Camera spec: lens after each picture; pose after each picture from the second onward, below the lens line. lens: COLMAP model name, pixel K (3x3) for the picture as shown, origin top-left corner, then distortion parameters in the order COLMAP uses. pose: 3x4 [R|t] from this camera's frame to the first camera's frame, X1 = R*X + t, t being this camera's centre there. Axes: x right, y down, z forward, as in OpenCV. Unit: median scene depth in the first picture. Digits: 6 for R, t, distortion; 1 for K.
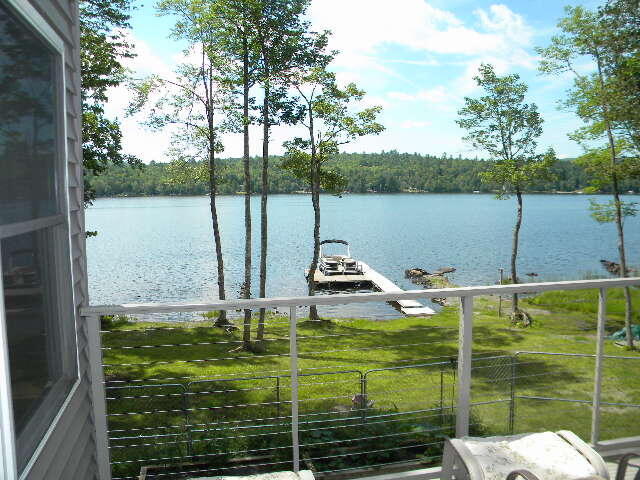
lens RADIAL K [[546.1, 0, 316.2], [0, 546.1, 239.8], [0, 0, 1]] dist [-0.180051, 0.155341]
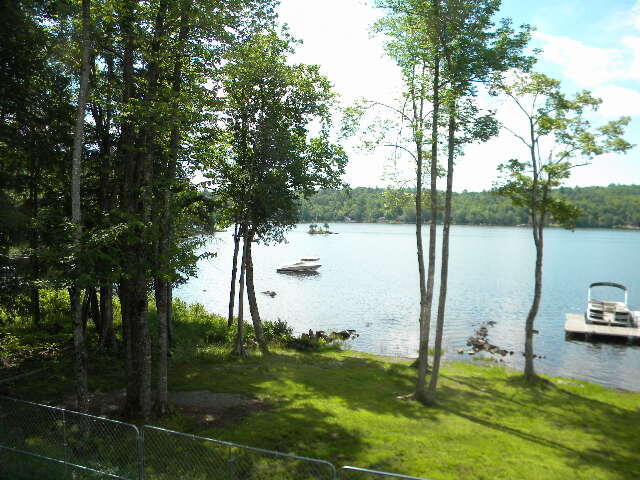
lens RADIAL K [[546.1, 0, 321.3], [0, 546.1, 241.6], [0, 0, 1]] dist [-0.180051, 0.155341]
pose [[0.840122, 0.045778, -0.540462, 0.167382], [-0.073935, 0.996797, -0.030497, -0.011051], [0.537334, 0.065580, 0.840816, 0.141098]]
